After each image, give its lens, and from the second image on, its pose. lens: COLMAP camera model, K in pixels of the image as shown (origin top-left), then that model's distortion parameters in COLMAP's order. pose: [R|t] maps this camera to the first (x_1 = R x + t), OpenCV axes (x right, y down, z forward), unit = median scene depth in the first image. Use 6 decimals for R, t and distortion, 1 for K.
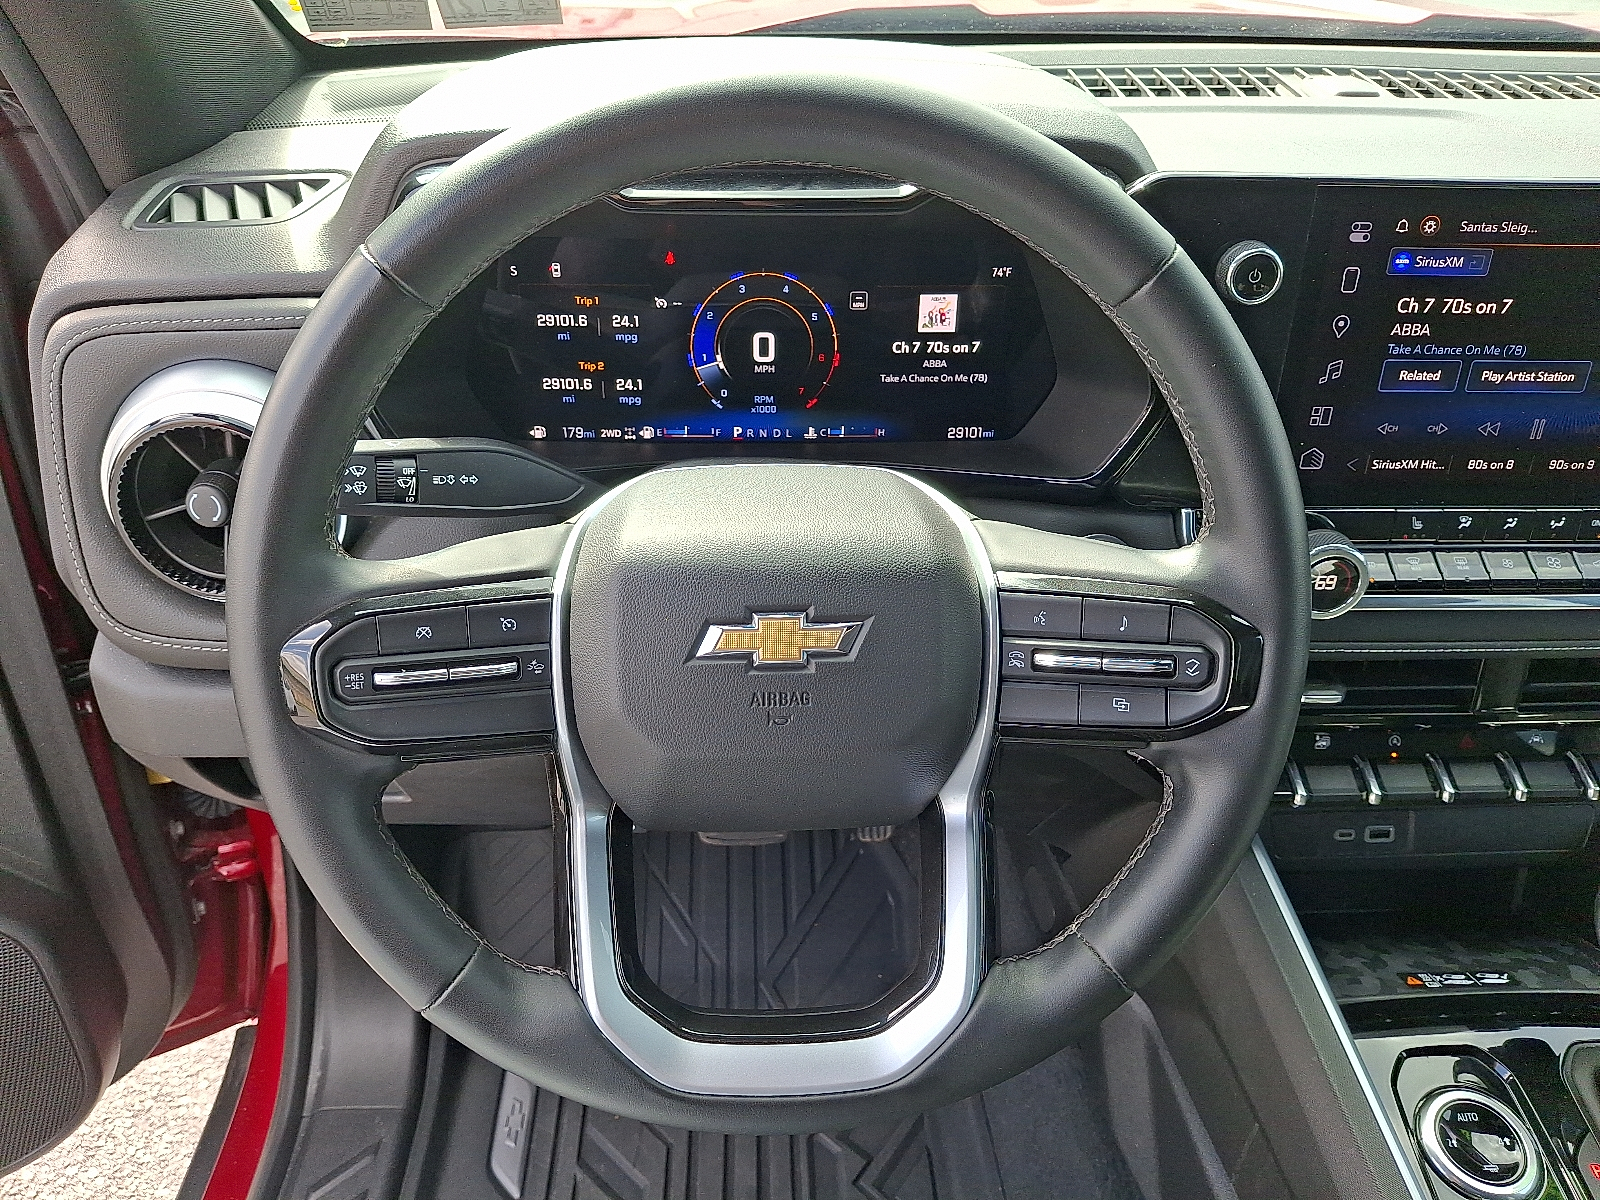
lens RADIAL K [[1160.9, 0, 795.2], [0, 1160.9, 601.1], [0, 0, 1]] dist [0.078595, -0.153799]
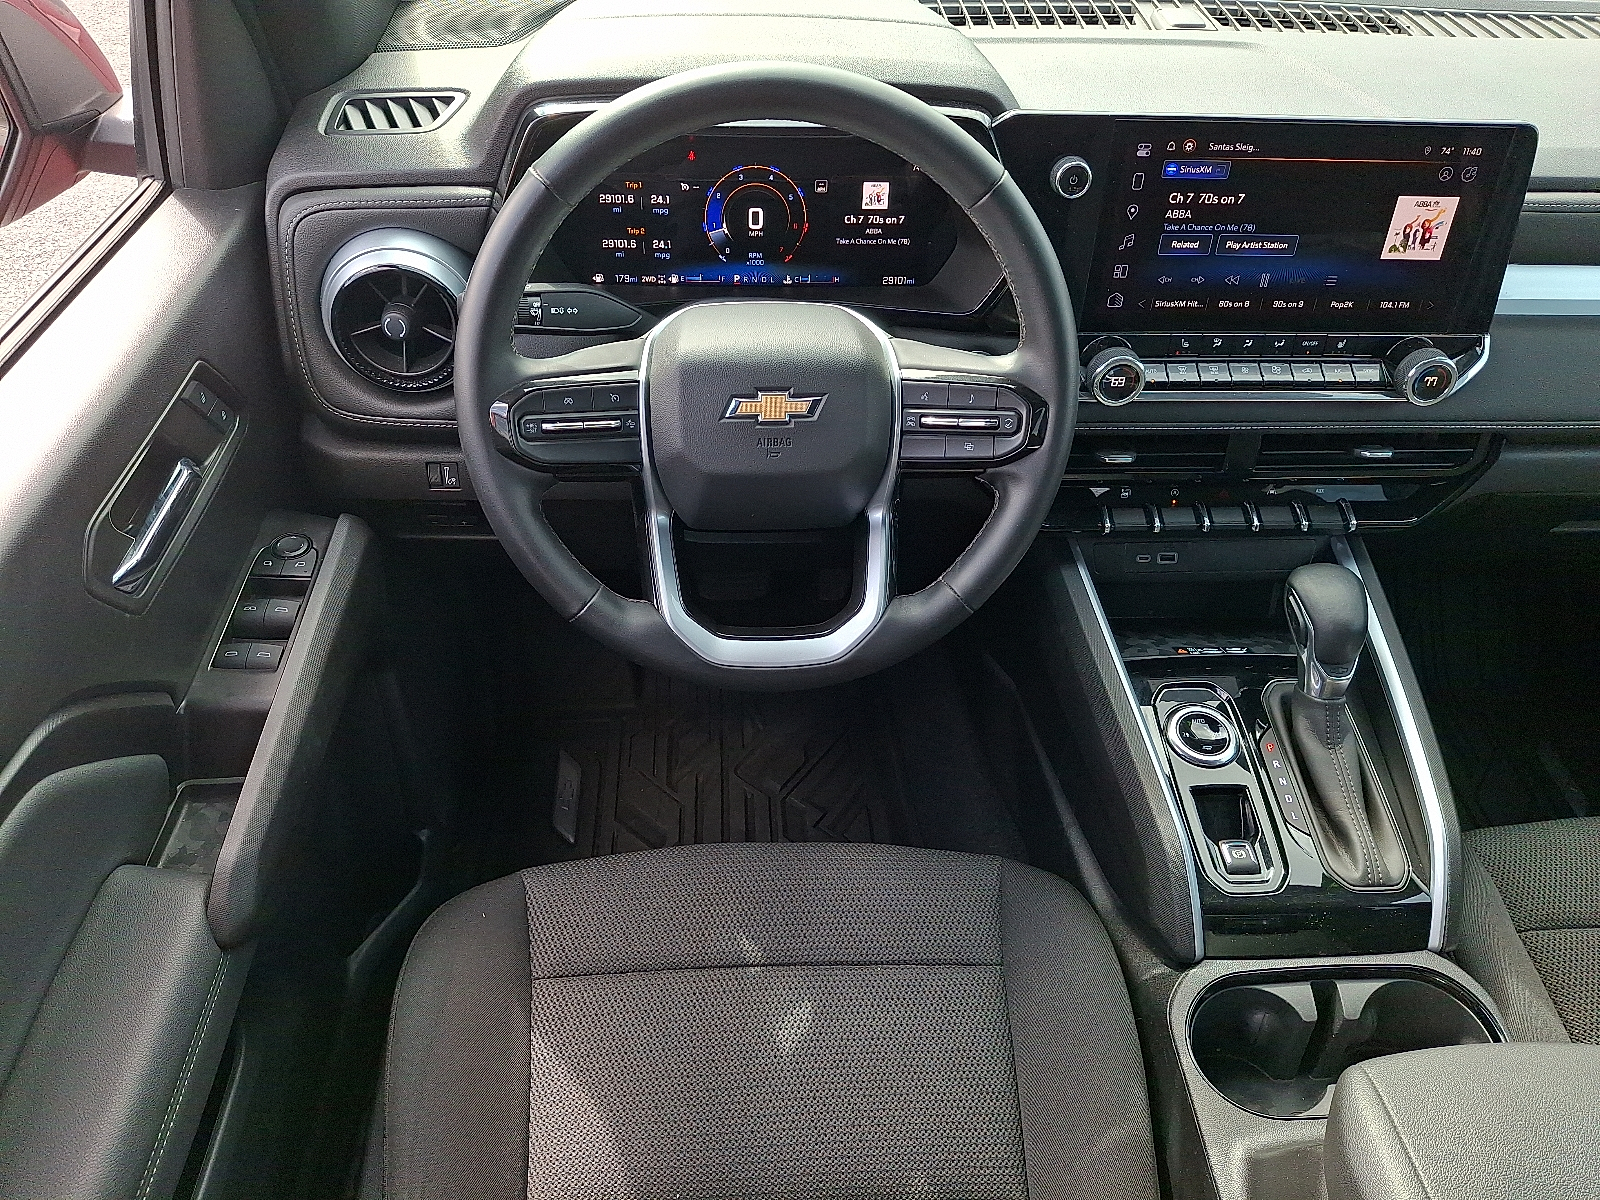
lens RADIAL K [[1160.9, 0, 795.2], [0, 1160.9, 601.1], [0, 0, 1]] dist [0.078595, -0.153799]
pose [[0.999565, -0.001843, 0.029431, -0.024136], [-0.002135, 0.990906, 0.134539, 0.064542], [-0.029412, -0.134543, 0.990471, -0.564707]]
